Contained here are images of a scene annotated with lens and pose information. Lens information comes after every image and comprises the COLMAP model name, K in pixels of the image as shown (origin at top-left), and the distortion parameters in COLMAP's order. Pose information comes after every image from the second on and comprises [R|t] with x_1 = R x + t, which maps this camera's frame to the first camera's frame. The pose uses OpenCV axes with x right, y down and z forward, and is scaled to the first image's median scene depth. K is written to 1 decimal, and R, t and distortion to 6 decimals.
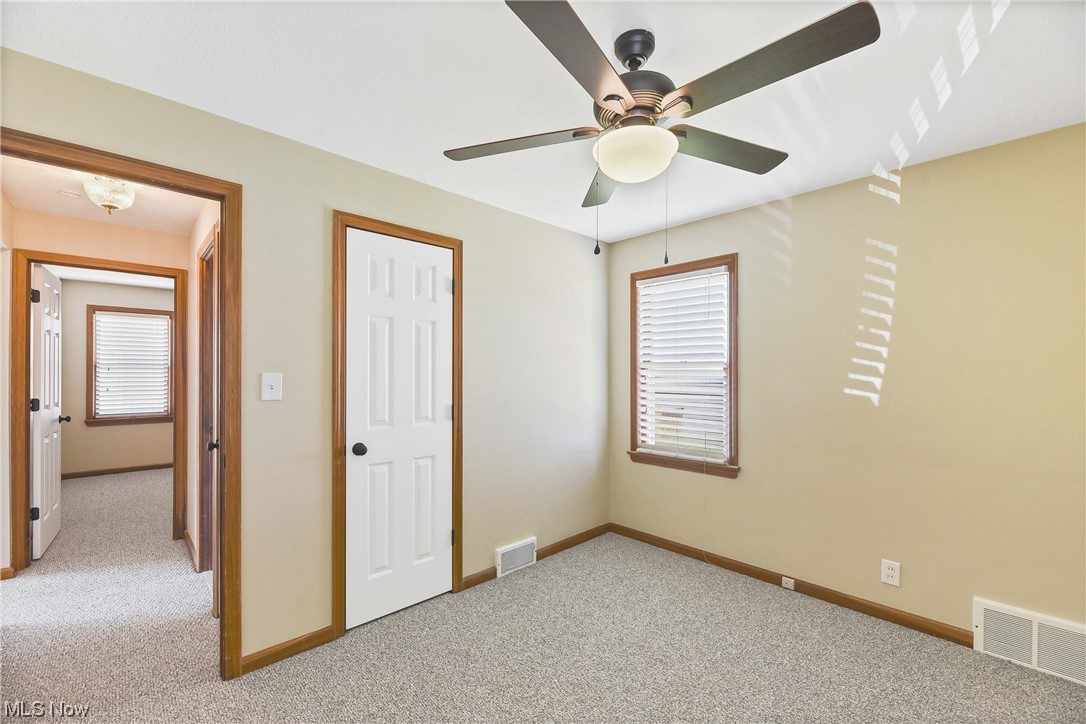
lens RADIAL K [[447.2, 0, 551.1], [0, 447.2, 373.2], [0, 0, 1]] dist [-0.001261, -0.002544]
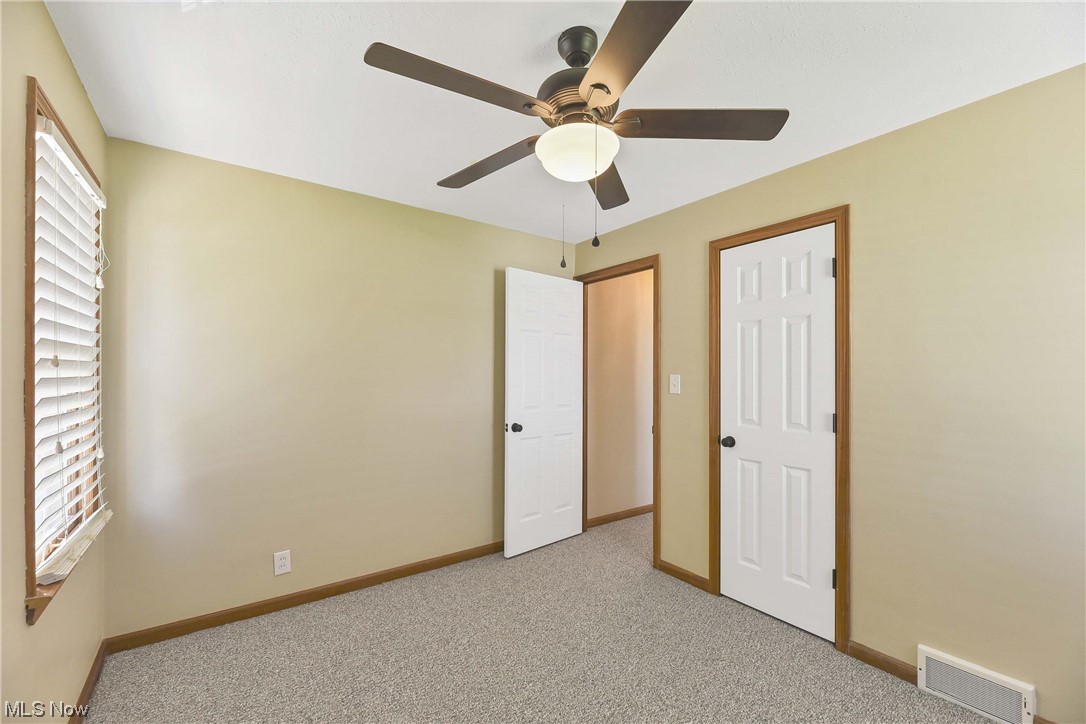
lens RADIAL K [[447.2, 0, 543.4], [0, 447.2, 369.2], [0, 0, 1]] dist [-0.001261, -0.002544]
pose [[-0.137691, -0.009455, -0.990430, 1.351555], [0.006597, 0.999924, -0.010463, -0.010338], [0.990453, -0.007975, -0.137618, 1.225096]]
